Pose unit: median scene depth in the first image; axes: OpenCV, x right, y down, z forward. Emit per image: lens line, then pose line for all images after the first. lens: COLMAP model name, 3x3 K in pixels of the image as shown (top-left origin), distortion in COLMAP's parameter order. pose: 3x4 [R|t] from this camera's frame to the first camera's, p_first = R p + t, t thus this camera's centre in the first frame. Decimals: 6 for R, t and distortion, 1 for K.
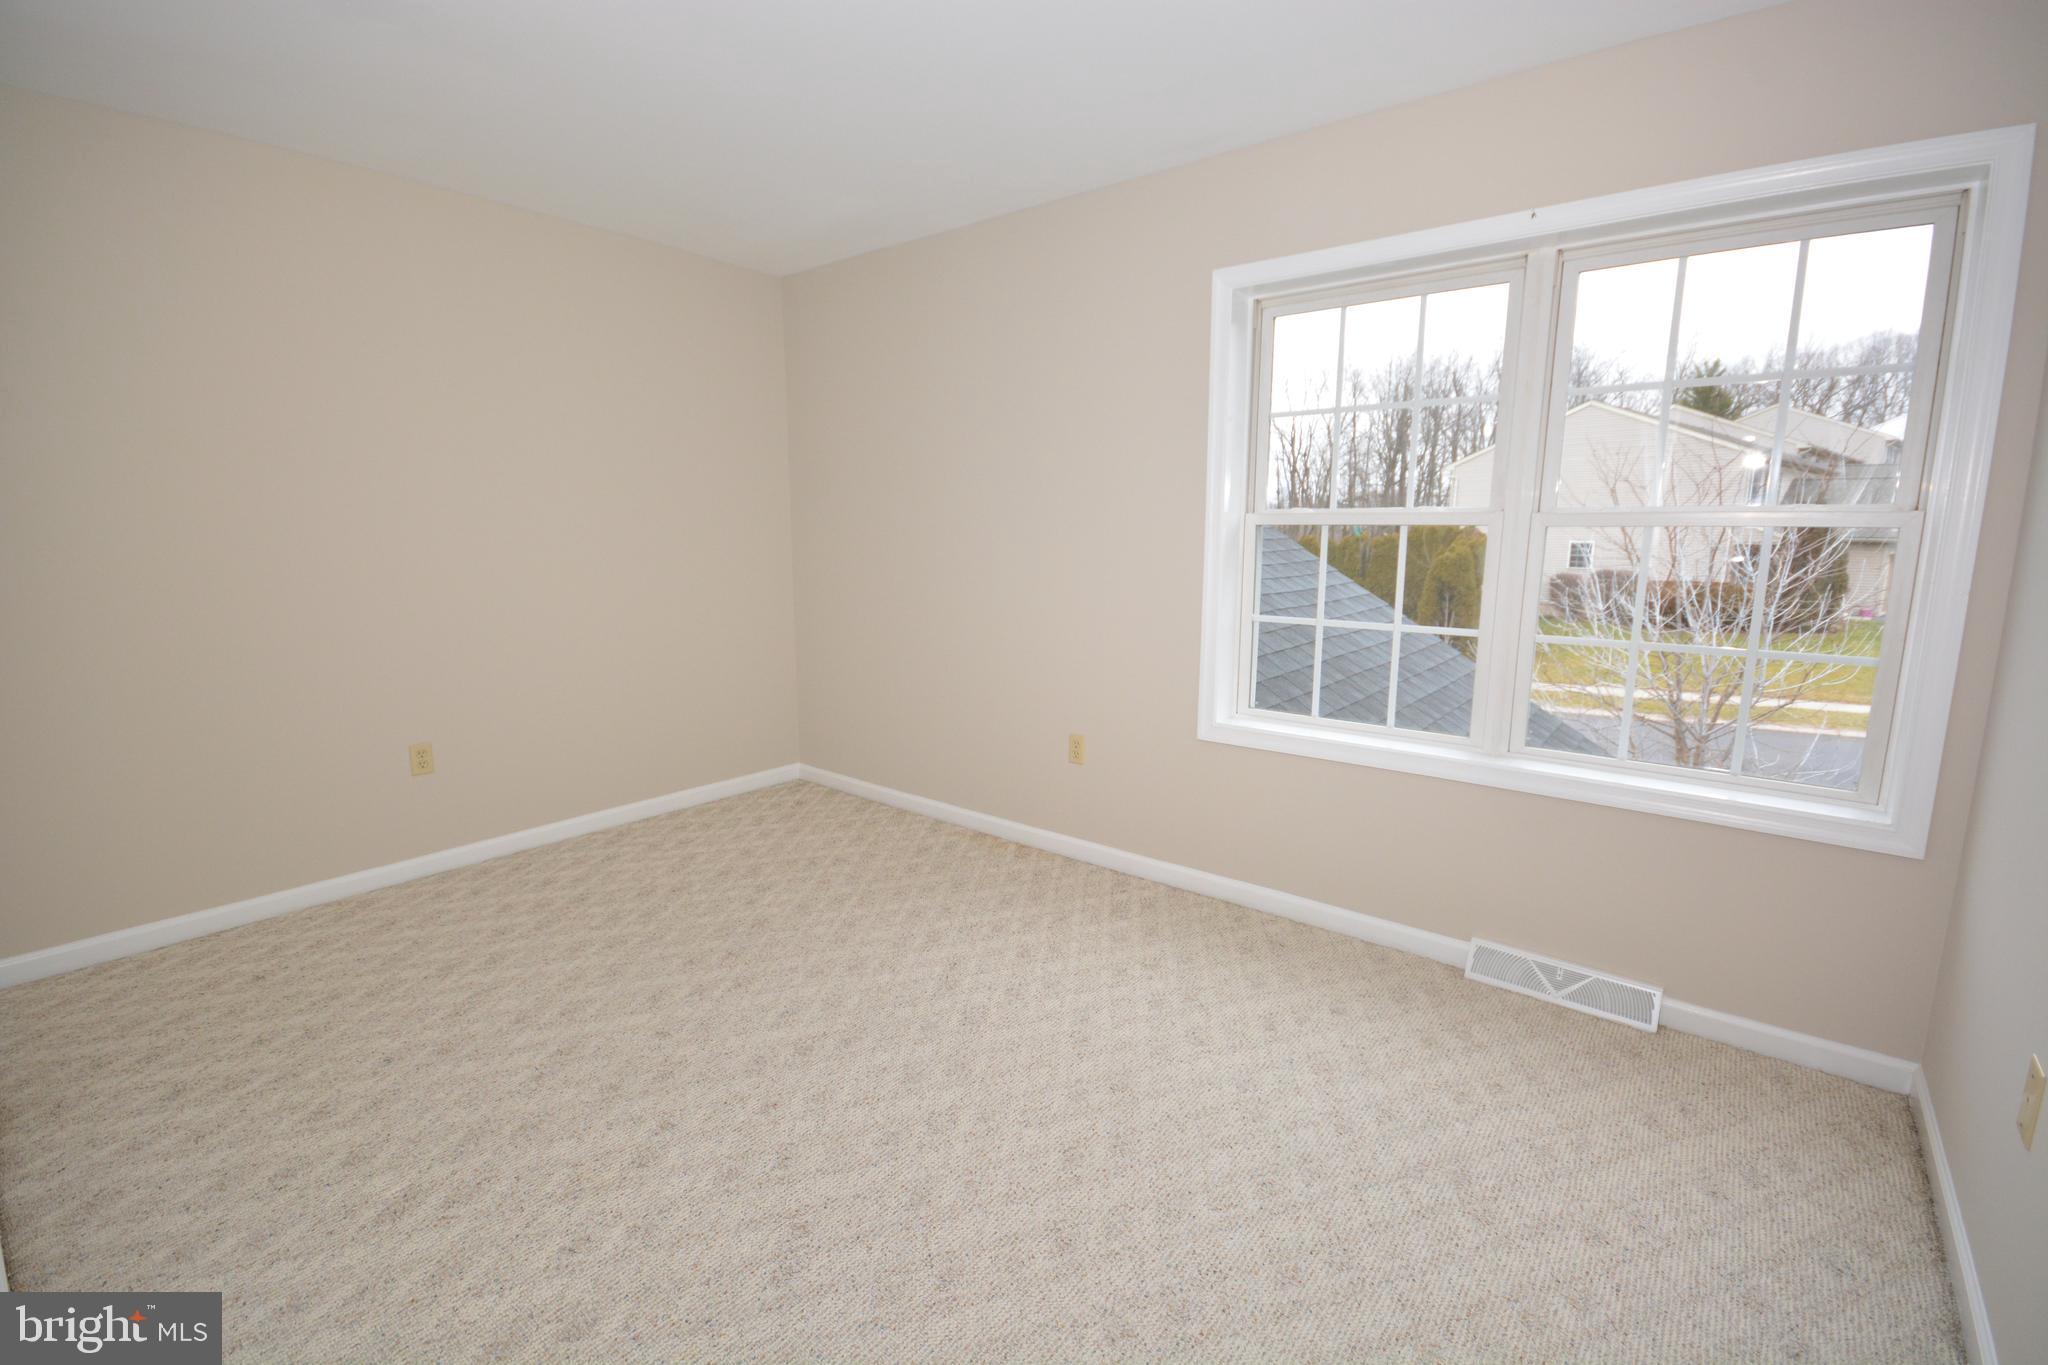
lens RADIAL K [[898.1, 0, 1019.1], [0, 898.1, 676.5], [0, 0, 1]] dist [0.010329, -0.011436]
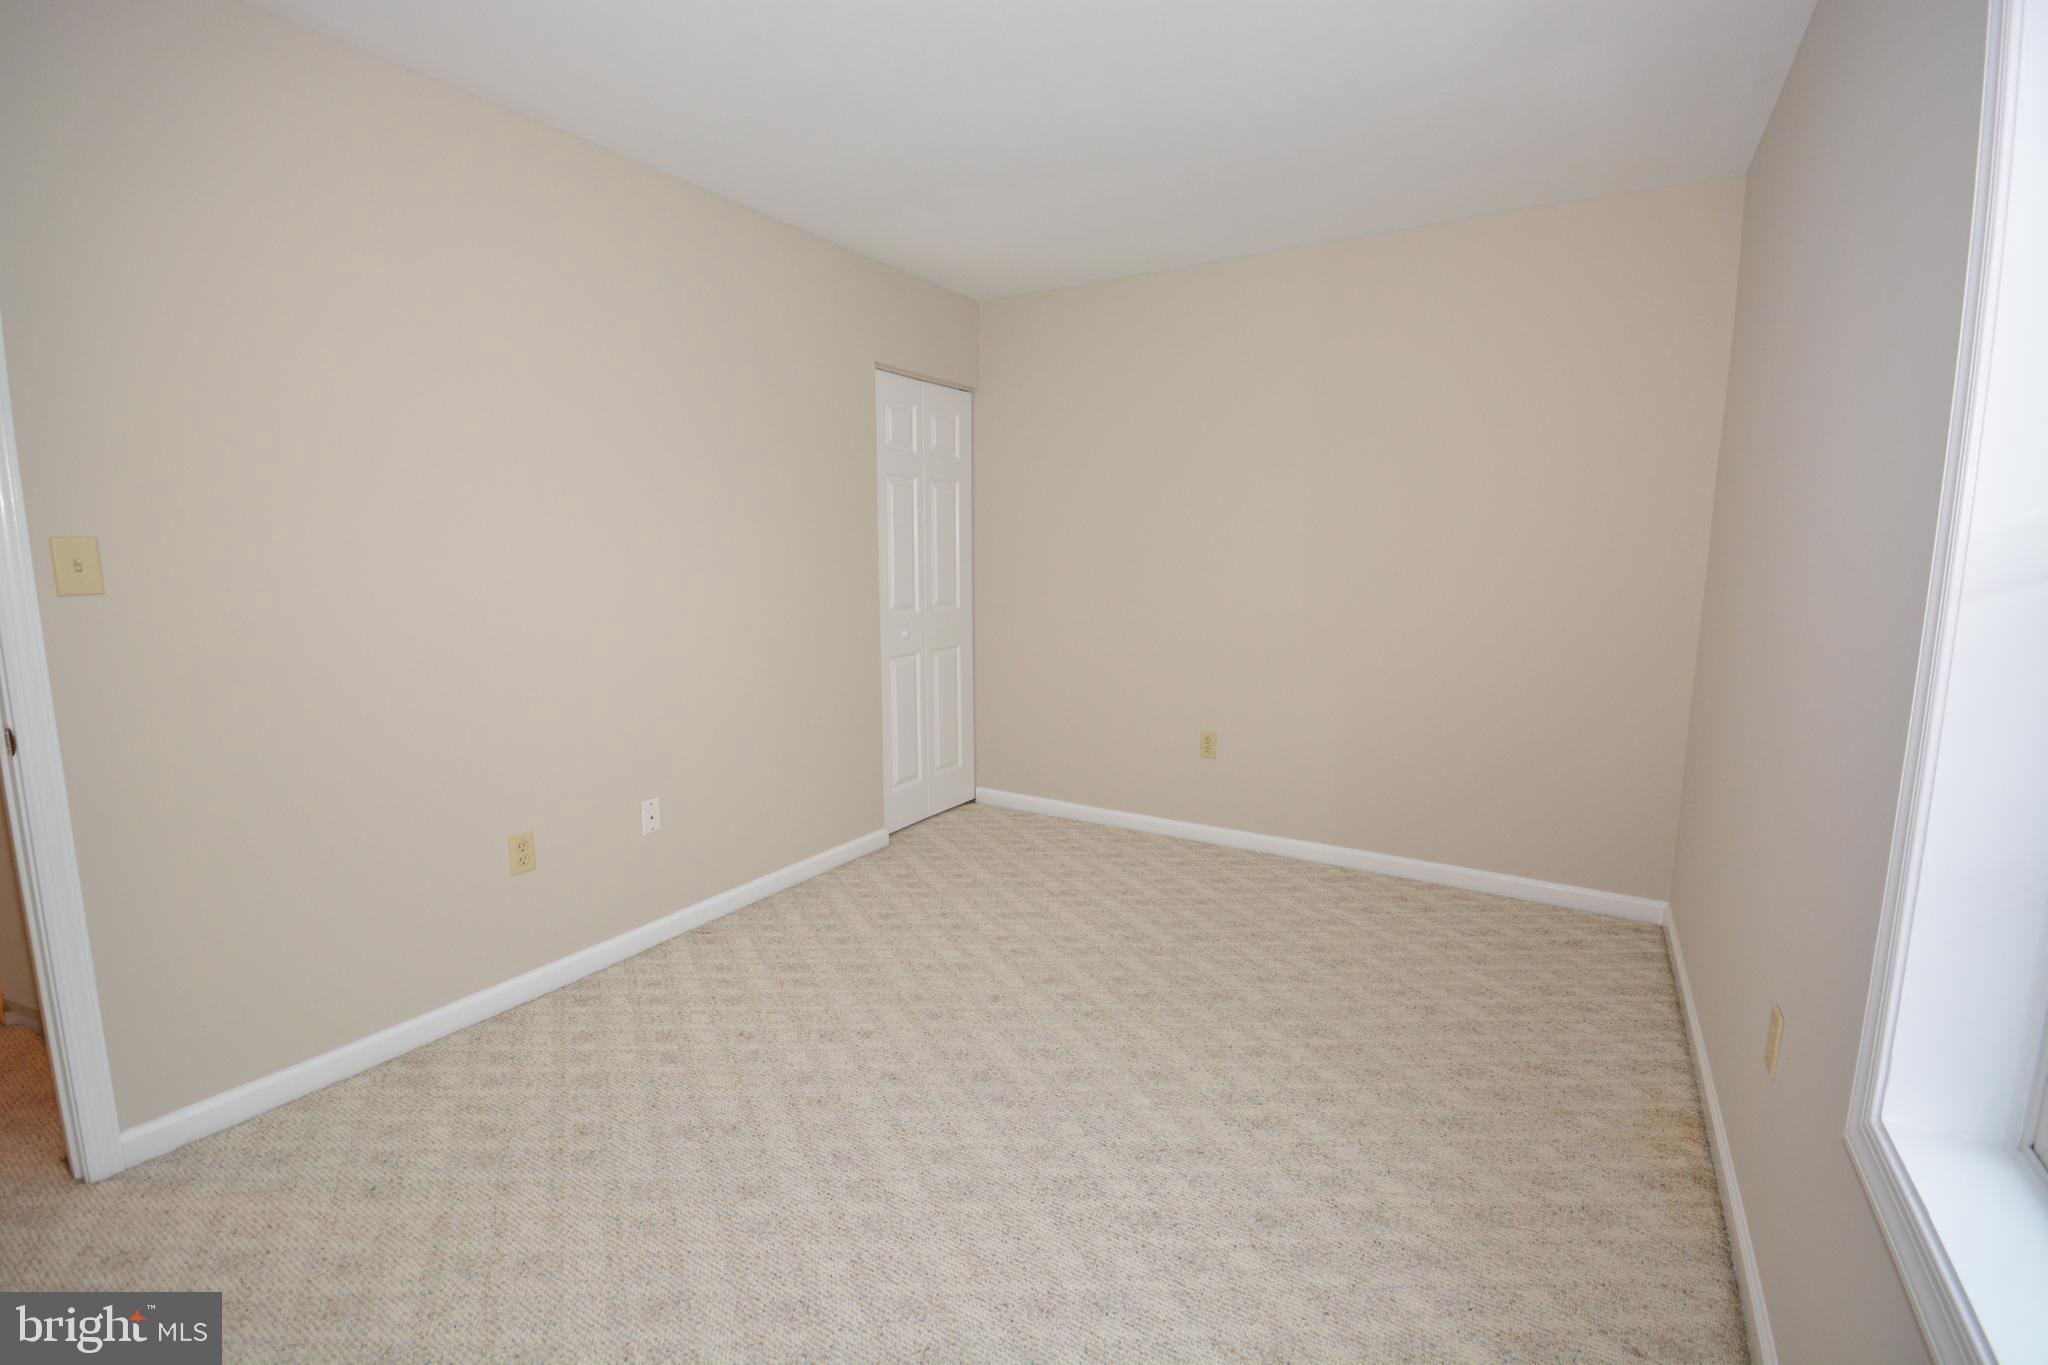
lens RADIAL K [[898.1, 0, 1019.1], [0, 898.1, 676.5], [0, 0, 1]] dist [0.010329, -0.011436]
pose [[0.125331, 0.137456, -0.982547, 0.514067], [-0.164011, 0.979600, 0.116123, -0.104759], [0.978464, 0.146594, 0.145319, 0.626809]]
